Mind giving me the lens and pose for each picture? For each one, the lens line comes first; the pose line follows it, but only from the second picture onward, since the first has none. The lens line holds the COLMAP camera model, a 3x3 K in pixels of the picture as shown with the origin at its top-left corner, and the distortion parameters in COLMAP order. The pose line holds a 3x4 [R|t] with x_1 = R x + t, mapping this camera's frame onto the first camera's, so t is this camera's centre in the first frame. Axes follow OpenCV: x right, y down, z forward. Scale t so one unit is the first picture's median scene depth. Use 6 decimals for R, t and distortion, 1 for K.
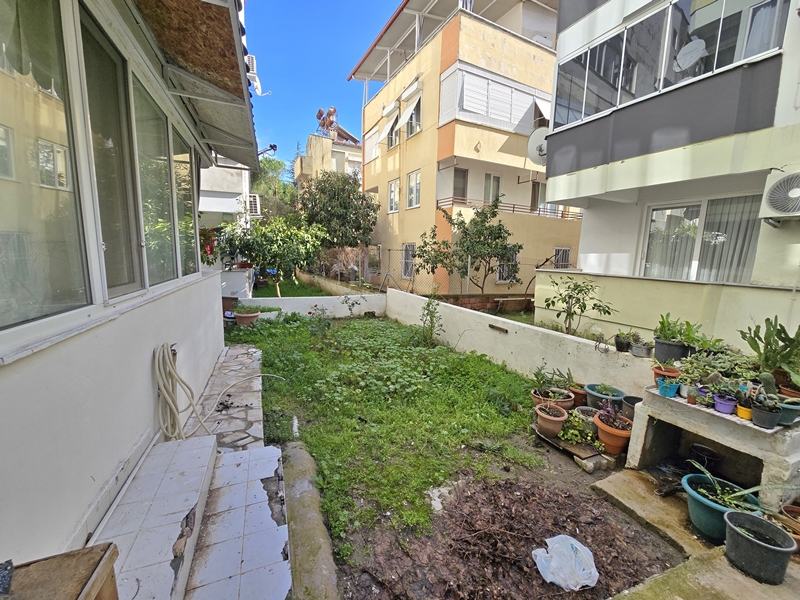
lens RADIAL K [[327.4, 0, 397.9], [0, 327.4, 305.3], [0, 0, 1]] dist [-0.003593, 0.000455]
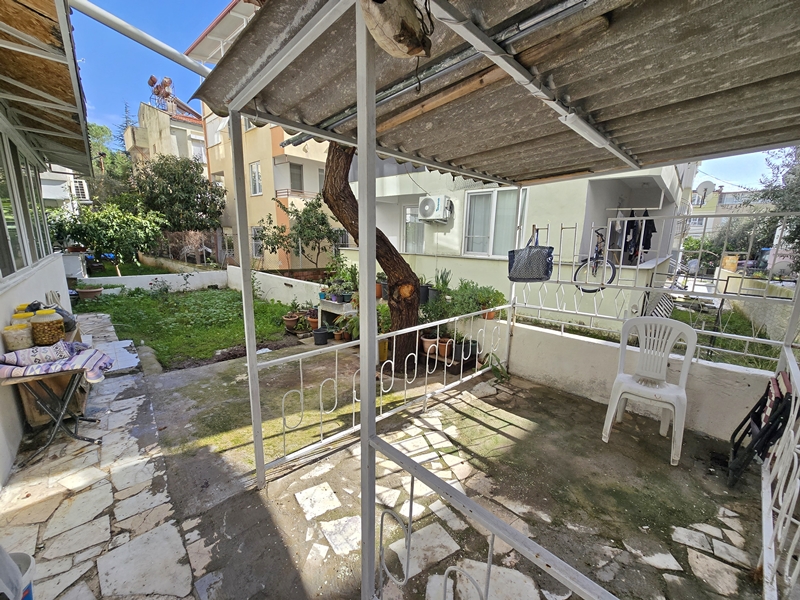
lens RADIAL K [[327.8, 0, 399.9], [0, 327.8, 303.8], [0, 0, 1]] dist [-0.003564, 0.000204]
pose [[0.933845, -0.076573, 0.349385, 0.125674], [0.057309, 0.996228, 0.065162, 0.045818], [-0.353057, -0.040828, 0.934711, -0.370802]]
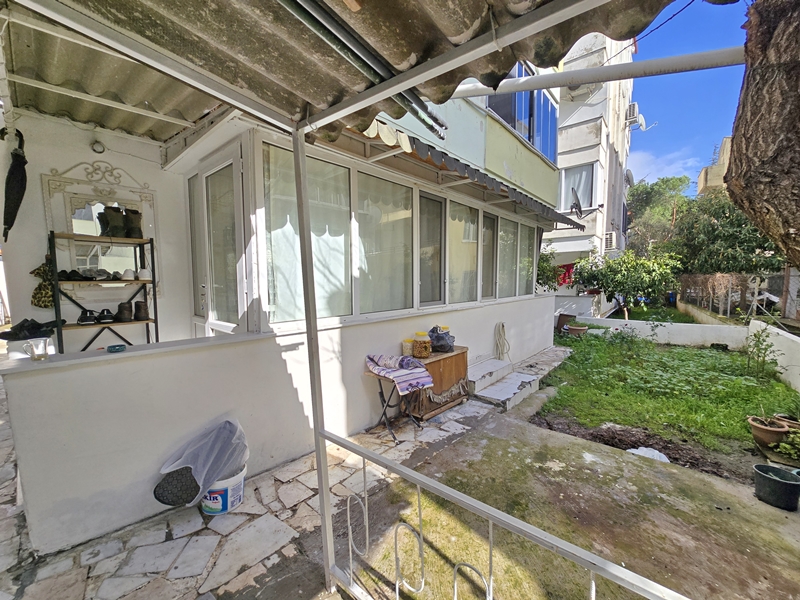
lens RADIAL K [[327.4, 0, 397.9], [0, 327.4, 305.3], [0, 0, 1]] dist [-0.003593, 0.000455]
pose [[0.472781, 0.046072, -0.879975, 0.262941], [-0.119606, 0.992745, -0.012284, 0.028865], [0.873025, 0.111059, 0.474861, -0.207757]]
